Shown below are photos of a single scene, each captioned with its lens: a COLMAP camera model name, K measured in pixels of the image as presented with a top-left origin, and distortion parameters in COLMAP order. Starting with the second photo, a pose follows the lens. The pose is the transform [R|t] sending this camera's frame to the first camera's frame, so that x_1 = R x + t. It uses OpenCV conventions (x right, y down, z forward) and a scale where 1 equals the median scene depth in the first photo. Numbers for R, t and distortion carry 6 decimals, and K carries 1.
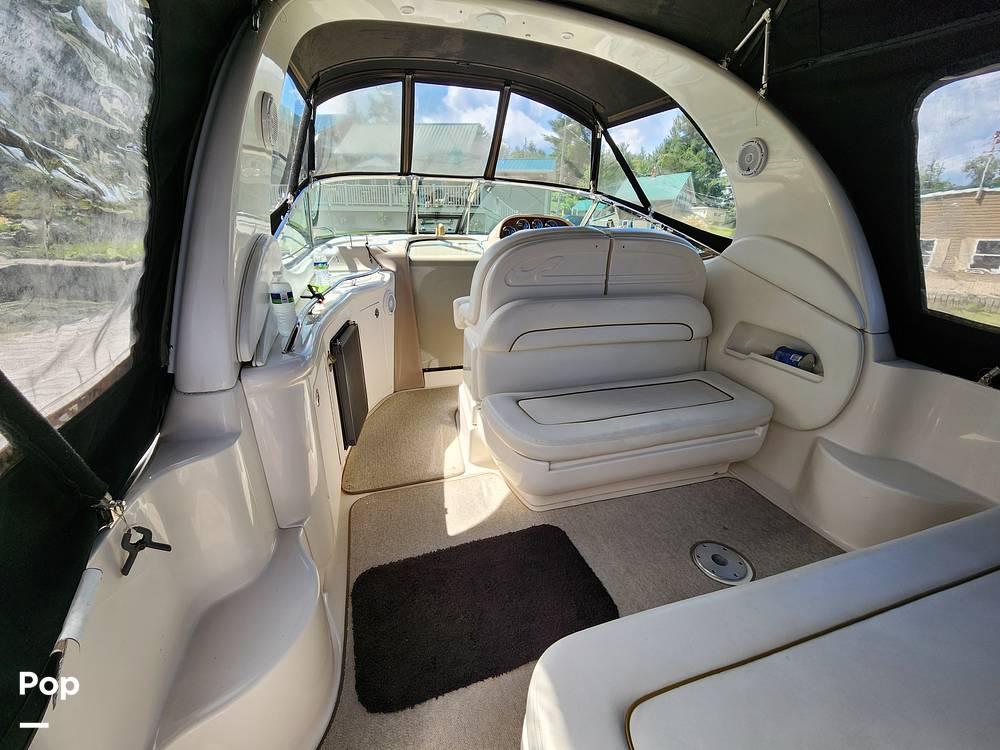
lens RADIAL K [[411.7, 0, 498.6], [0, 411.7, 379.4], [0, 0, 1]] dist [0.001870, -0.000611]
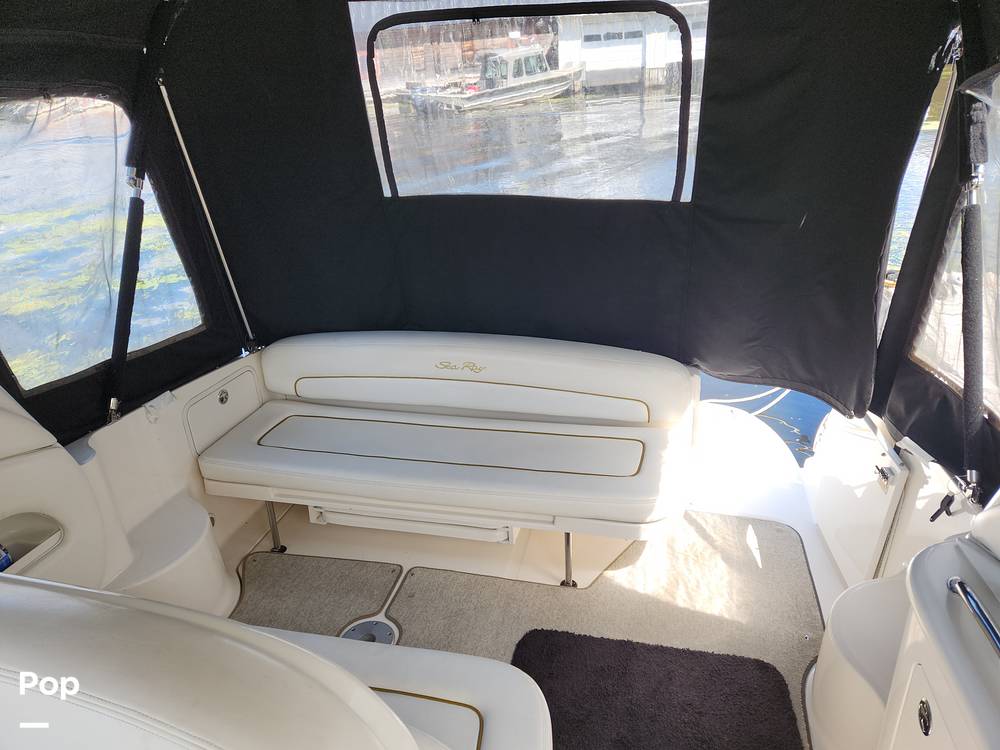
lens RADIAL K [[669.1, 0, 518.1], [0, 669.1, 380.0], [0, 0, 1]] dist [0.060161, -0.023494]
pose [[-0.869176, -0.195741, 0.454112, -0.152040], [0.190216, 0.715321, 0.672409, -0.467834], [-0.456454, 0.670822, -0.584506, 0.723641]]
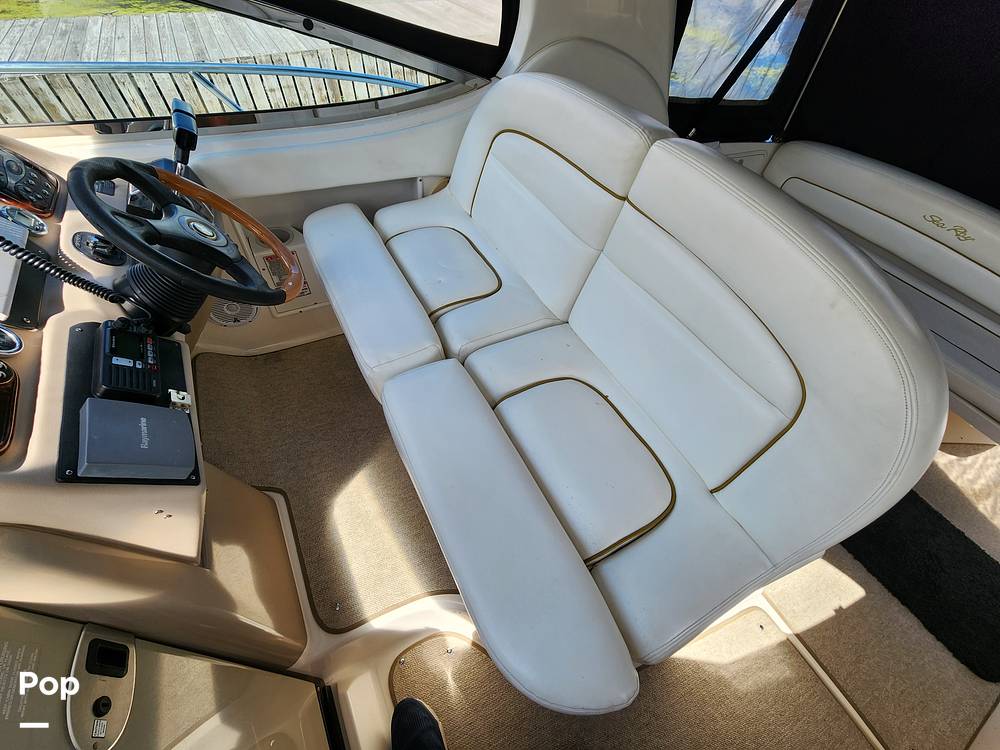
lens RADIAL K [[411.7, 0, 494.9], [0, 411.7, 378.3], [0, 0, 1]] dist [0.001870, -0.000611]
pose [[-0.189918, -0.780736, 0.595300, -0.078429], [0.261887, 0.544082, 0.797113, -0.429735], [-0.946227, 0.307287, 0.101134, 0.871390]]
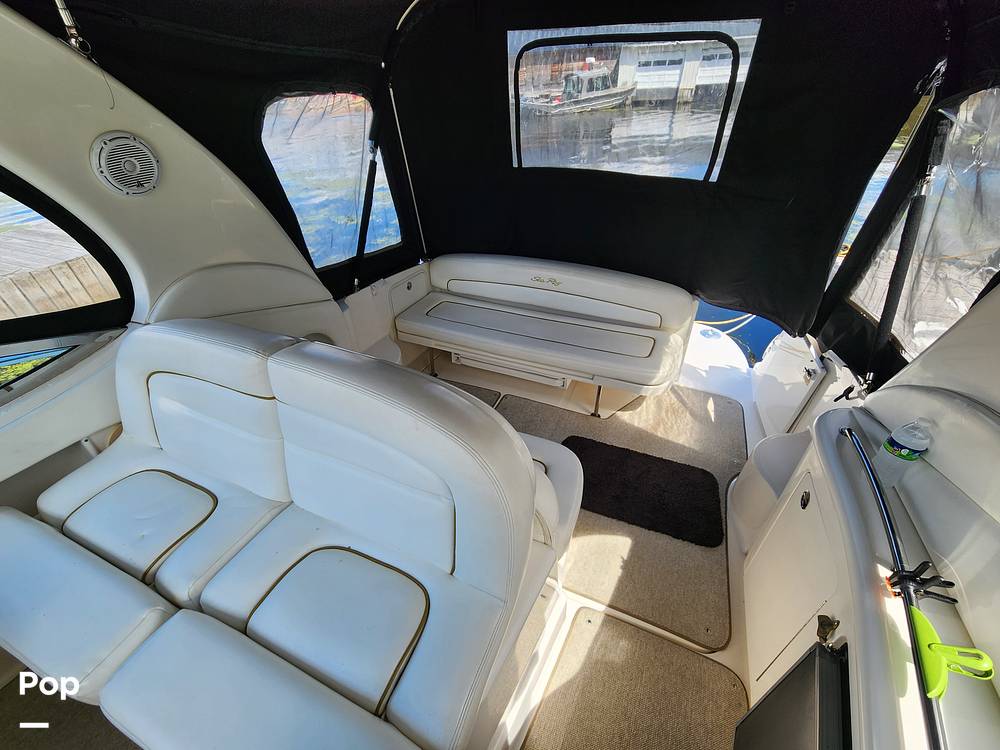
lens RADIAL K [[411.7, 0, 498.9], [0, 411.7, 377.8], [0, 0, 1]] dist [0.001870, -0.000611]
pose [[-0.763219, -0.382330, 0.520885, -0.147090], [0.220697, 0.603414, 0.766280, -0.481567], [-0.607281, 0.699797, -0.376158, 0.778353]]
